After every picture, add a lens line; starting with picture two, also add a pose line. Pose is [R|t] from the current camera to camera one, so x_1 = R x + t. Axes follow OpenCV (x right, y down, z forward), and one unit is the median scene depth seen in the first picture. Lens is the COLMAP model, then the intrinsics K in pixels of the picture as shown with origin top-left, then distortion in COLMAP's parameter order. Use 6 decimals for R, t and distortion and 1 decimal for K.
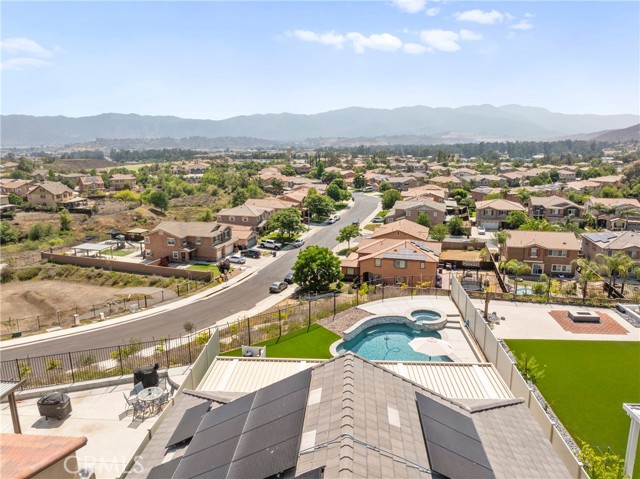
lens RADIAL K [[447.4, 0, 325.3], [0, 447.4, 240.0], [0, 0, 1]] dist [-0.031969, -0.004385]
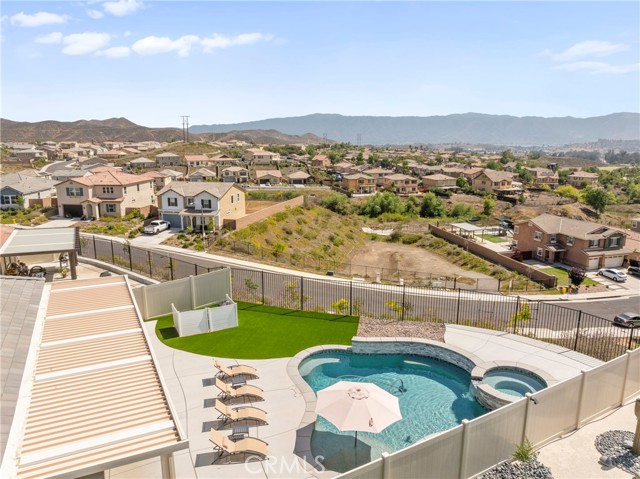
lens RADIAL K [[447.4, 0, 325.3], [0, 447.4, 240.0], [0, 0, 1]] dist [-0.031969, -0.004385]
pose [[0.528152, 0.190822, -0.827431, 0.152852], [-0.191914, 0.976035, 0.102593, 0.002457], [0.827178, 0.104611, 0.552116, 0.171456]]
